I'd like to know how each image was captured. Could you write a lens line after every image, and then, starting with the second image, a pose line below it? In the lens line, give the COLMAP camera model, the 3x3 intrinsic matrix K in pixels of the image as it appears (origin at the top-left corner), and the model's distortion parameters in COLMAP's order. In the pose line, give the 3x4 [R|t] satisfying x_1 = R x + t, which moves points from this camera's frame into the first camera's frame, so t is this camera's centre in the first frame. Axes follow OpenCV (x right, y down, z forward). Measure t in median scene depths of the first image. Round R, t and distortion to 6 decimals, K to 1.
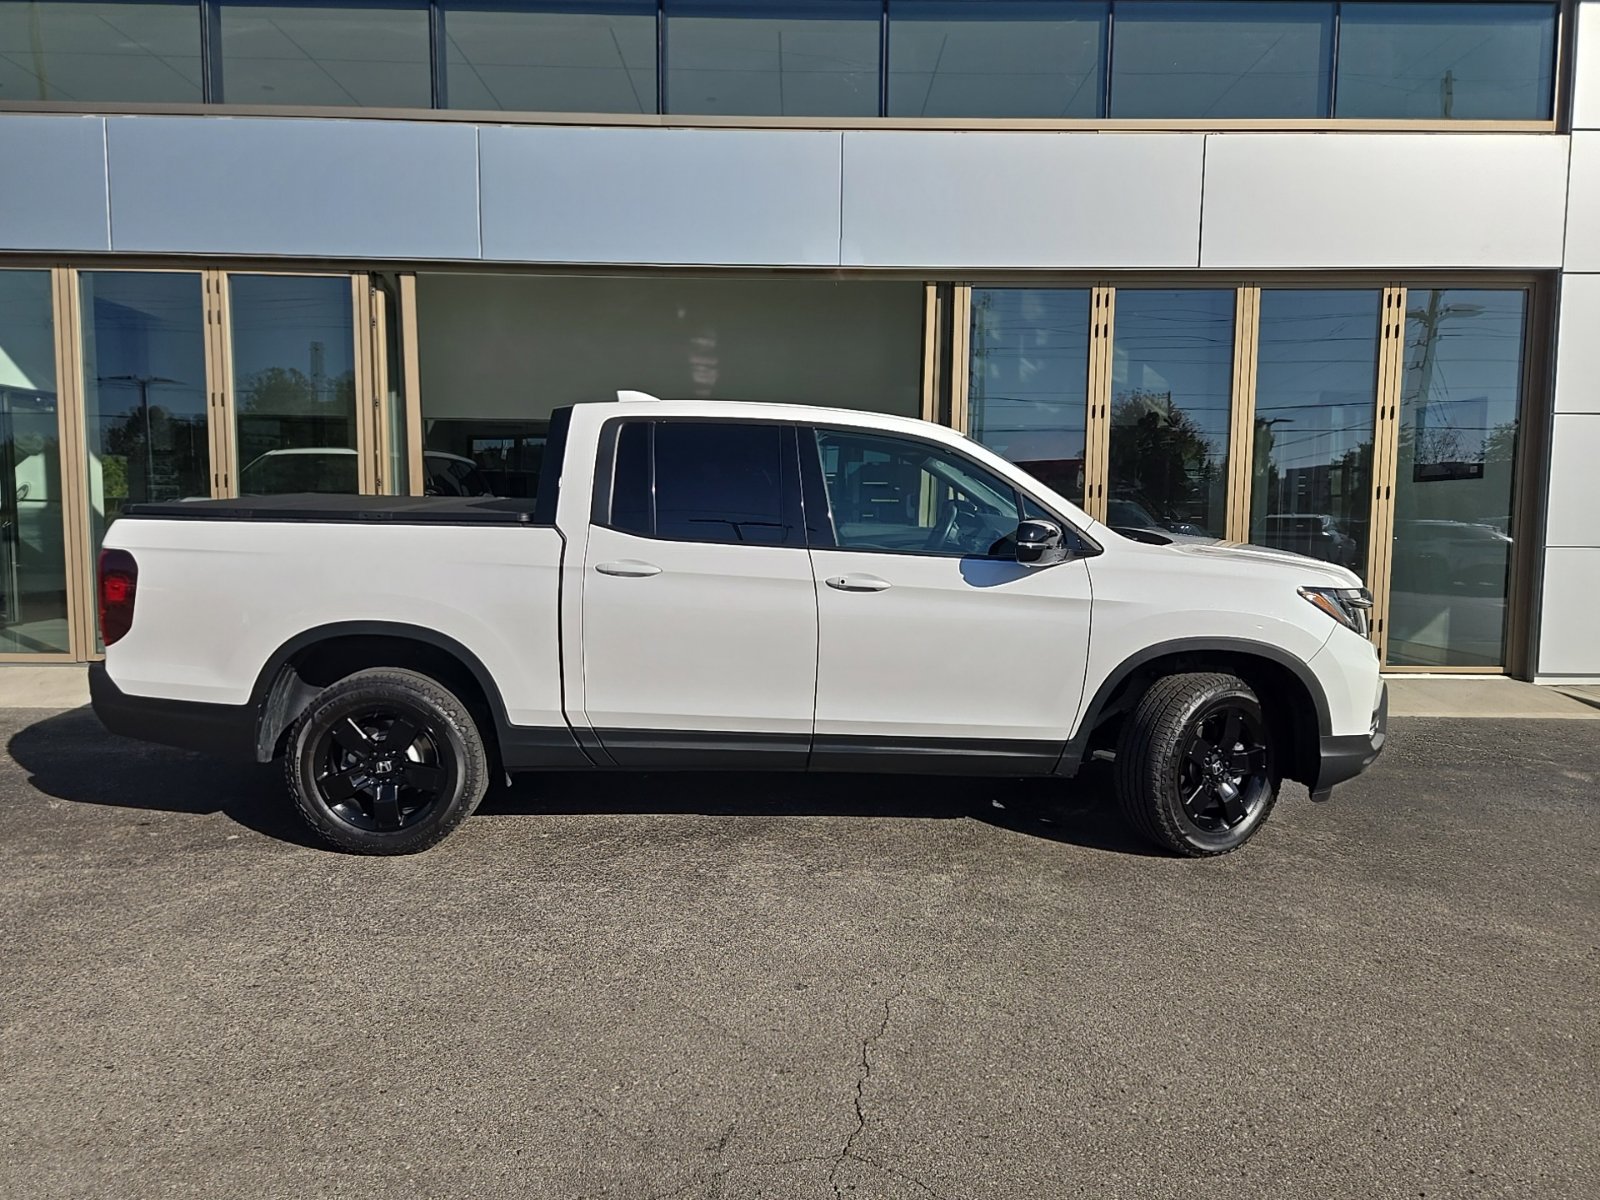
lens RADIAL K [[1172.9, 0, 804.7], [0, 1172.9, 596.0], [0, 0, 1]] dist [0.078495, -0.078253]
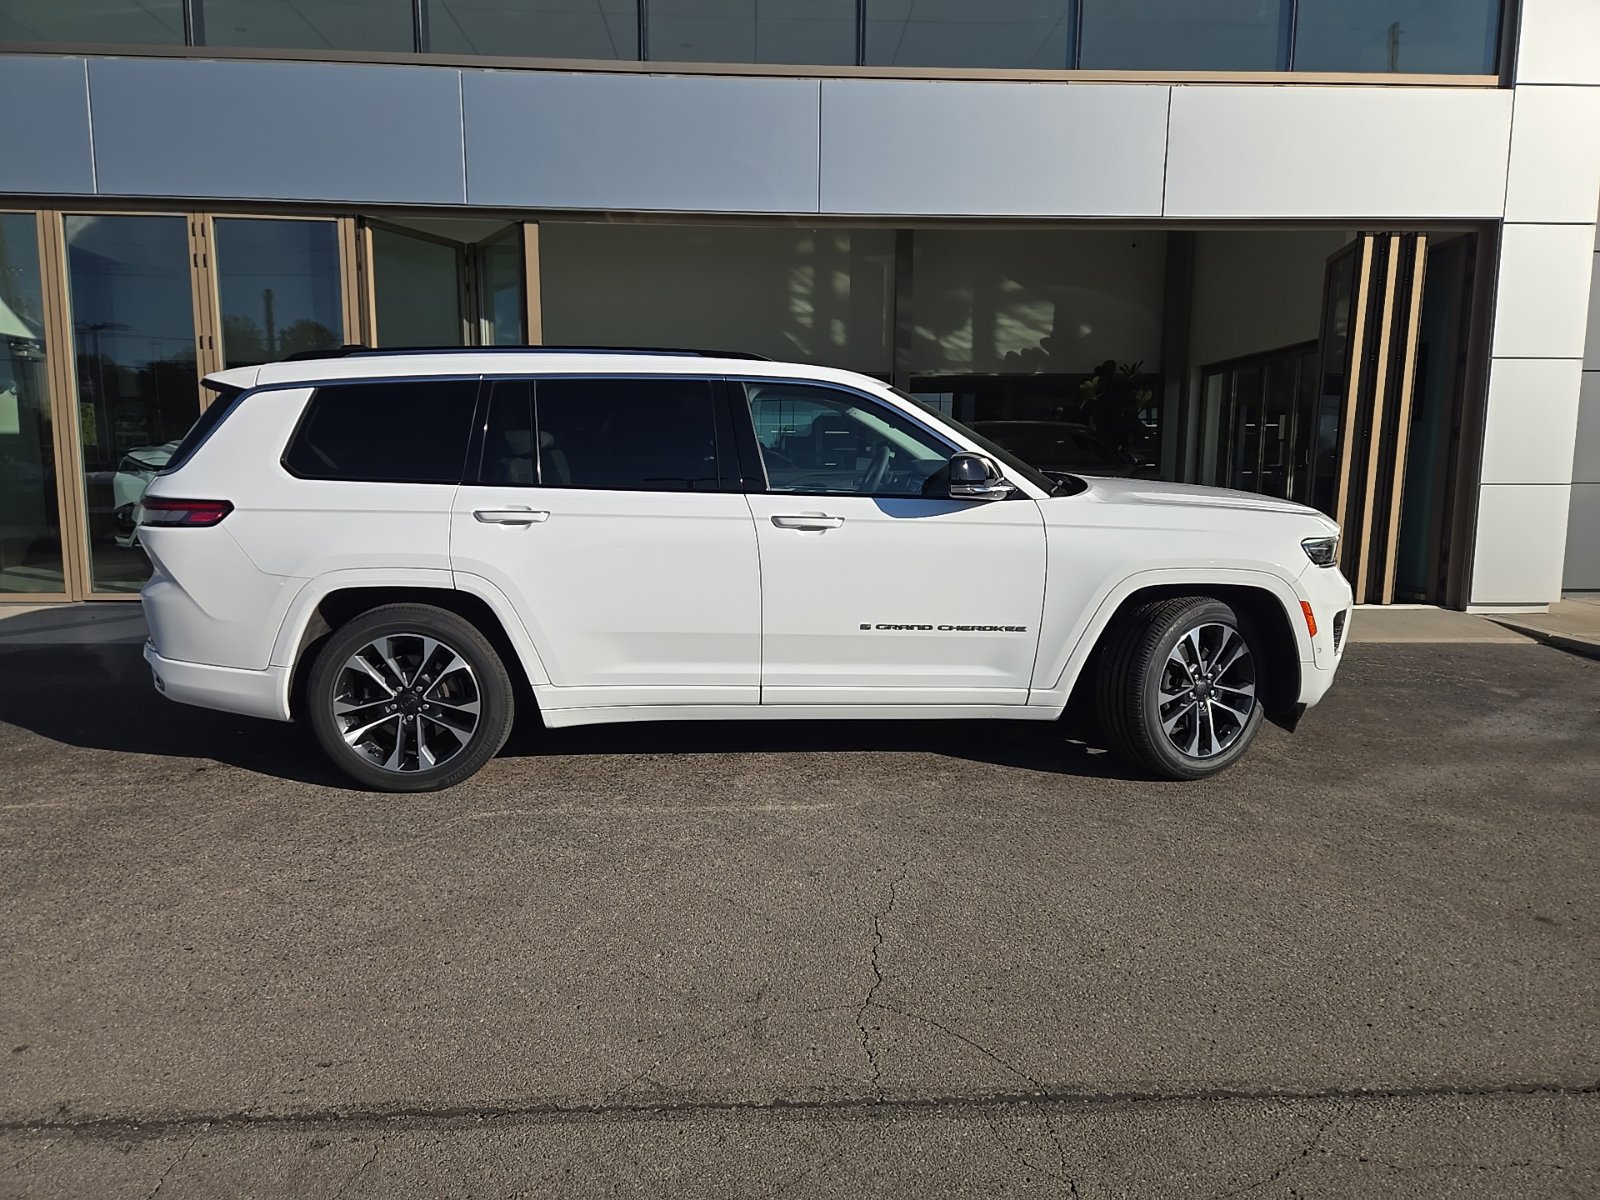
lens RADIAL K [[1159.2, 0, 798.2], [0, 1159.2, 603.5], [0, 0, 1]] dist [0.079922, -0.076487]
pose [[0.999382, -0.005931, 0.034639, -0.042744], [0.004267, 0.998842, 0.047913, 0.020652], [-0.034884, -0.047736, 0.998251, -0.059799]]
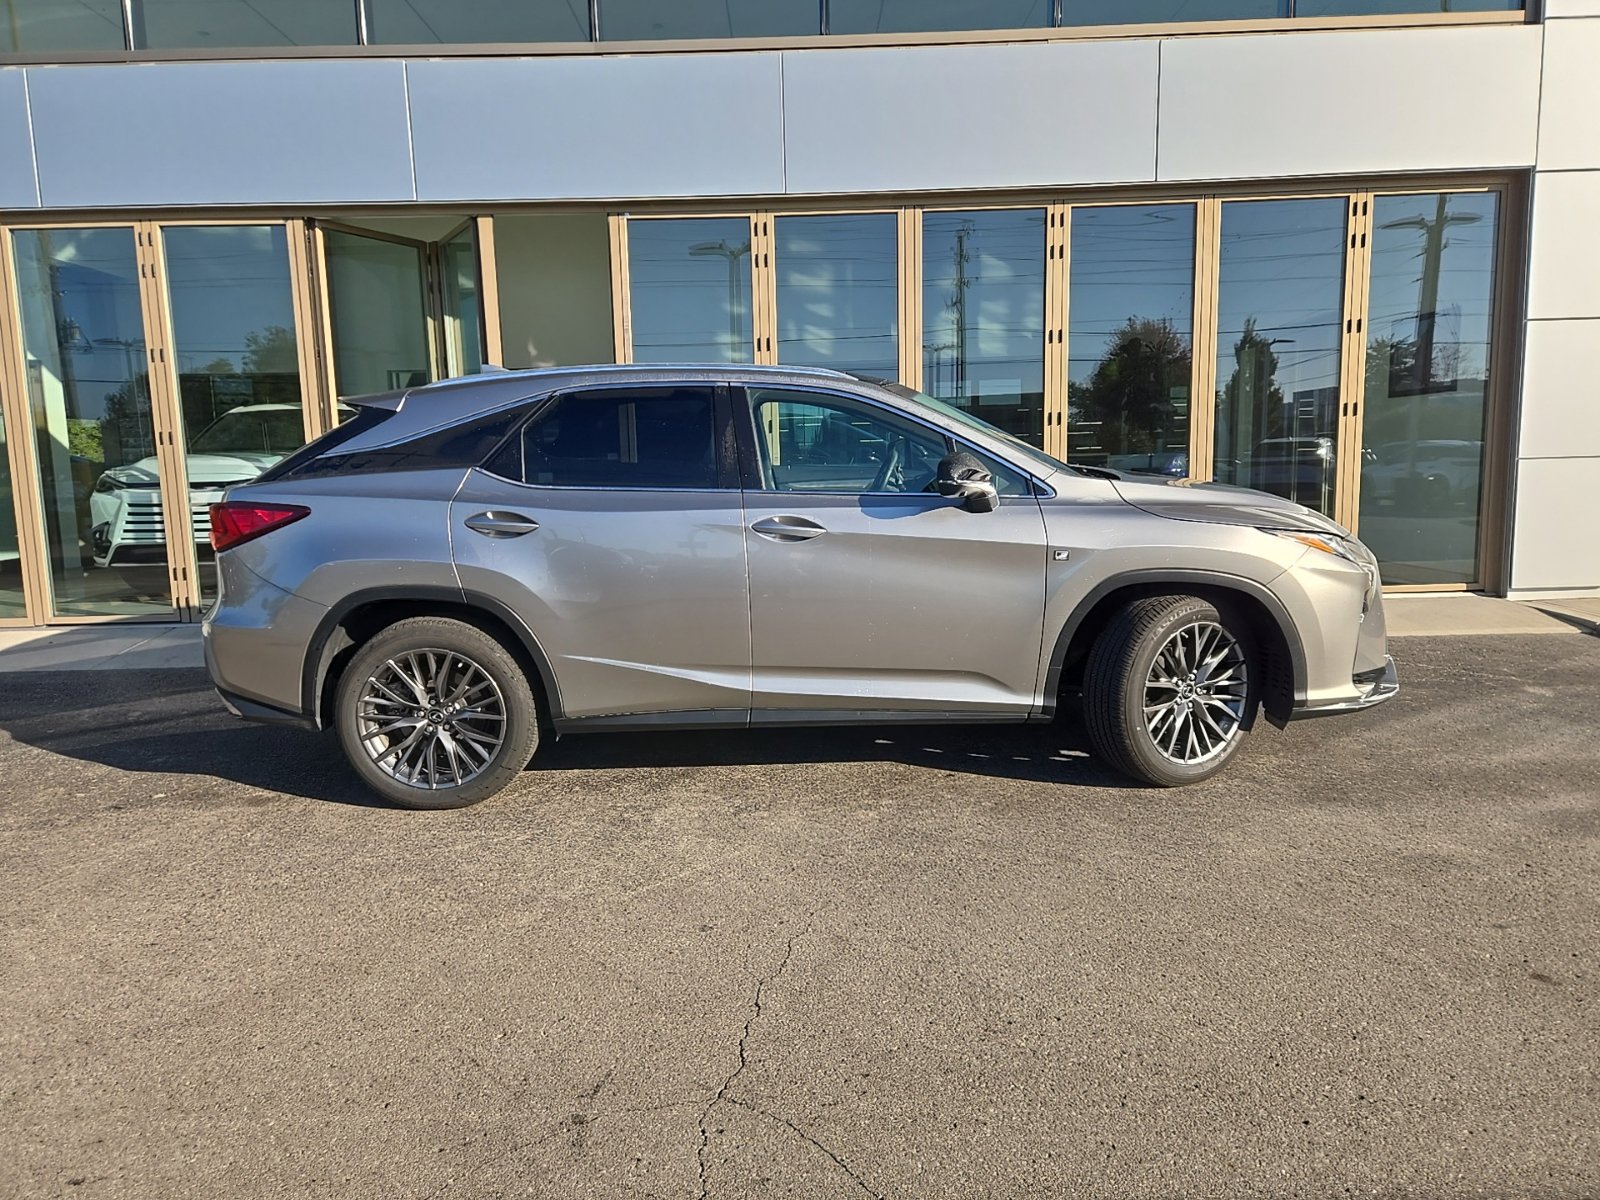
lens RADIAL K [[1171.0, 0, 800.3], [0, 1171.0, 592.3], [0, 0, 1]] dist [0.079082, -0.075517]
pose [[0.999347, -0.033229, -0.014157, 0.078716], [0.033812, 0.998496, 0.043145, 0.010205], [0.012702, -0.043596, 0.998969, 0.029374]]
